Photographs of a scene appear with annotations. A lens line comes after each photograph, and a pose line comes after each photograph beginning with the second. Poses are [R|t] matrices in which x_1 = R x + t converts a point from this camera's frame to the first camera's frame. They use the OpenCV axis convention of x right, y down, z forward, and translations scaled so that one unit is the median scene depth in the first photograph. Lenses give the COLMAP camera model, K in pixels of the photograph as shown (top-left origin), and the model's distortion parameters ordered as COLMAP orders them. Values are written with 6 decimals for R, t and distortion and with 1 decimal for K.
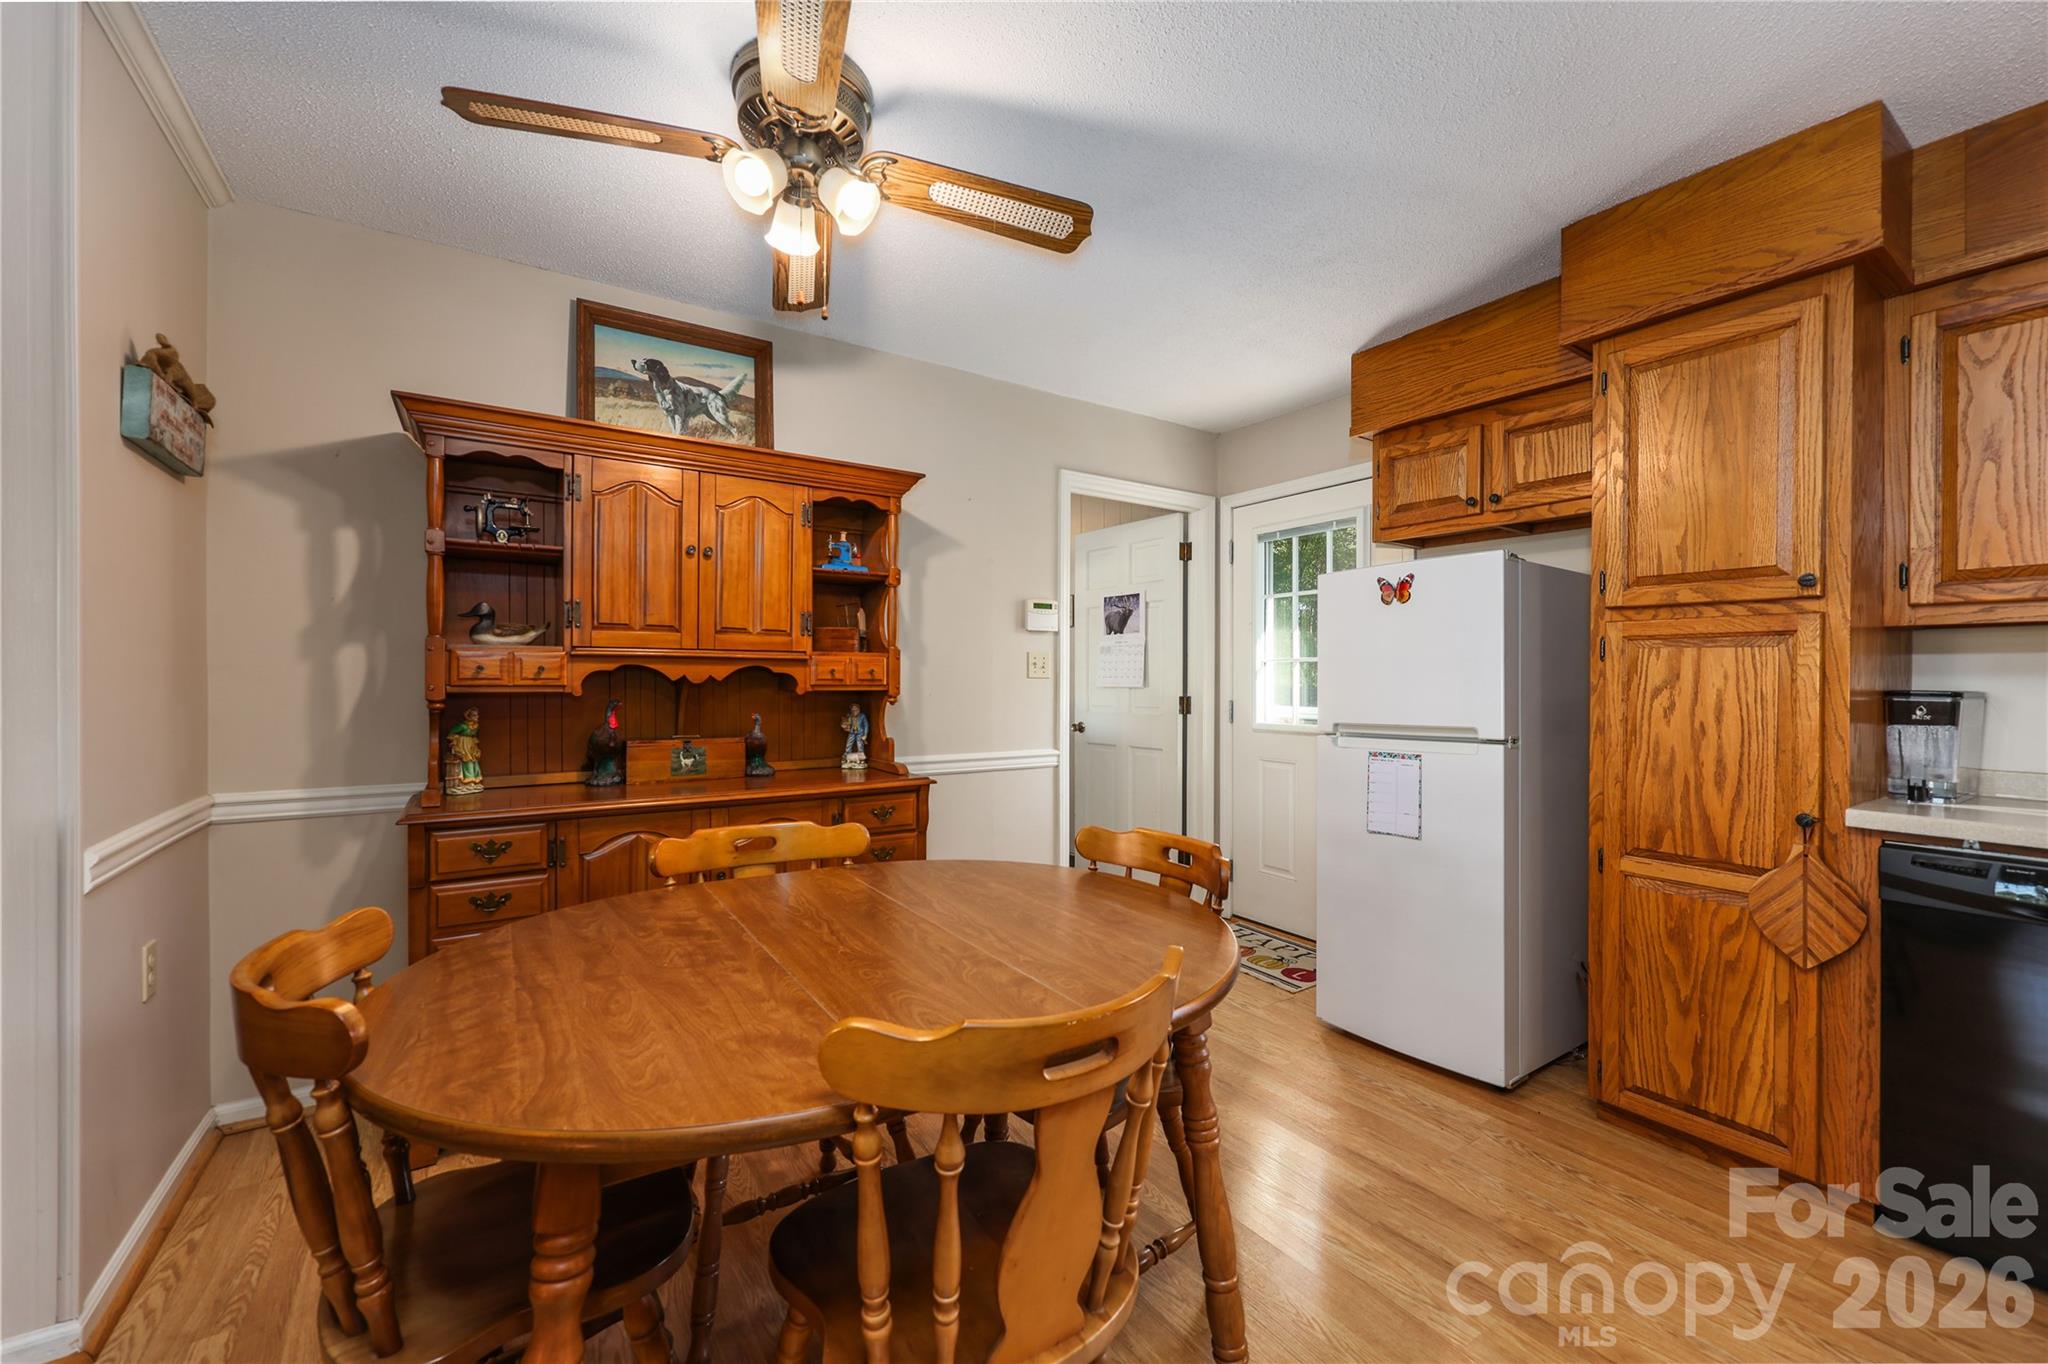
lens RADIAL K [[824.7, 0, 1048.6], [0, 824.7, 681.5], [0, 0, 1]] dist [-0.000657, -0.000256]
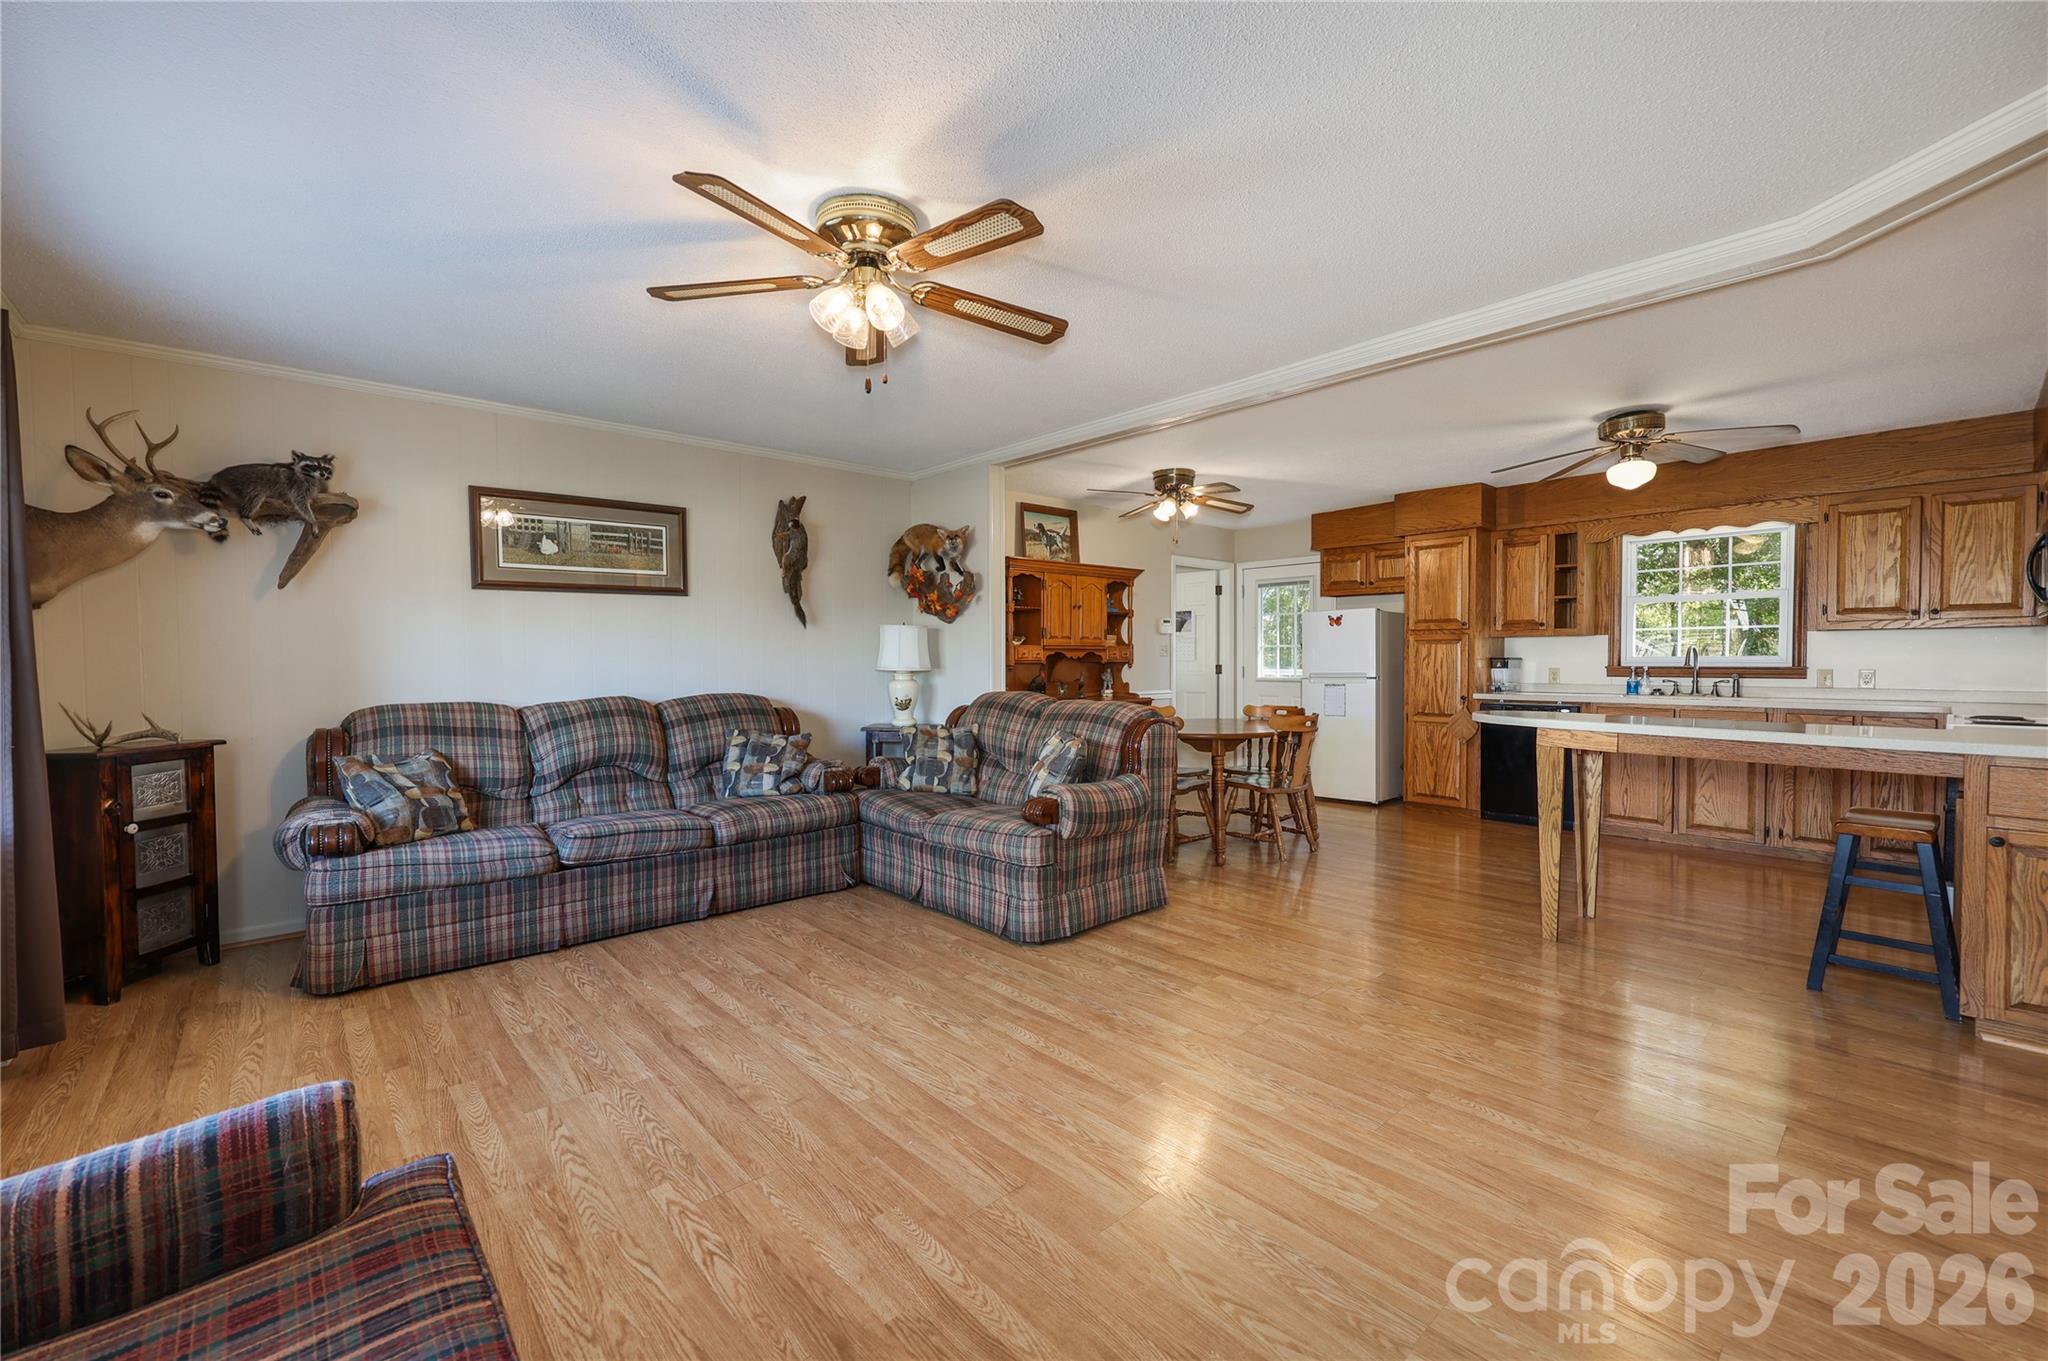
lens RADIAL K [[852.7, 0, 1024.0], [0, 852.7, 680.5], [0, 0, 1]] dist [-0.000373, 0.000013]
pose [[0.991222, -0.011516, 0.131704, -0.884631], [0.008239, 0.999643, 0.025402, 0.000583], [-0.131950, -0.024094, 0.990964, -1.496309]]
